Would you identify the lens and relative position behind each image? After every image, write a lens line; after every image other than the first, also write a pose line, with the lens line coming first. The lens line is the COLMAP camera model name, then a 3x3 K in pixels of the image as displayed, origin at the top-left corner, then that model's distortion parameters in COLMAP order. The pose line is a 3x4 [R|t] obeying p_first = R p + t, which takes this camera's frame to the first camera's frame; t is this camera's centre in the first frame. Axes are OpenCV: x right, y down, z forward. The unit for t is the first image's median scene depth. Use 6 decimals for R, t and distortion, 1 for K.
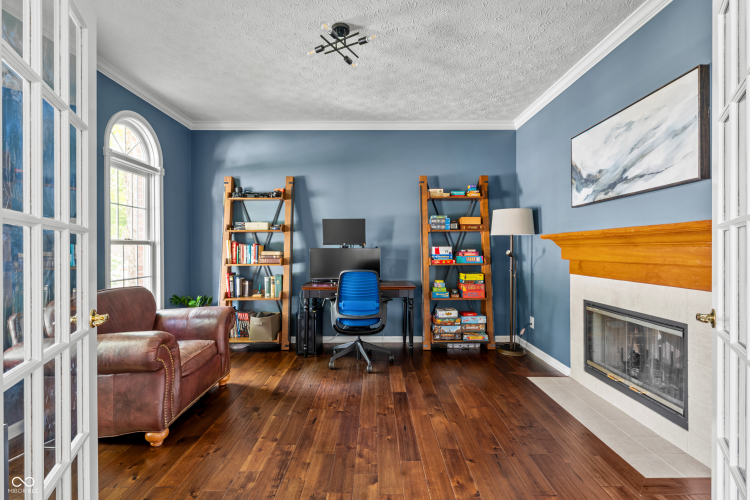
lens RADIAL K [[343.0, 0, 375.1], [0, 343.0, 250.1], [0, 0, 1]] dist [-0.002273, -0.000289]
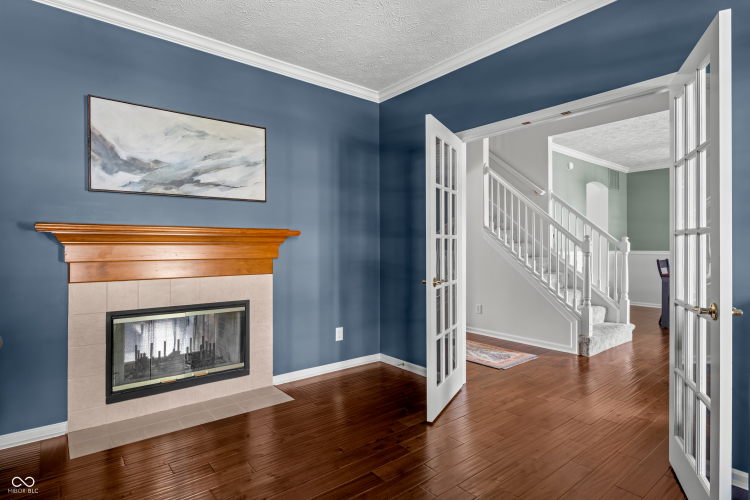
lens RADIAL K [[407.3, 0, 376.9], [0, 407.3, 245.1], [0, 0, 1]] dist [-0.001004, -0.000120]
pose [[-0.636491, 0.007070, 0.771252, -0.565818], [0.005003, 0.999975, -0.005037, -0.000192], [-0.771268, 0.000652, -0.636510, 1.283325]]
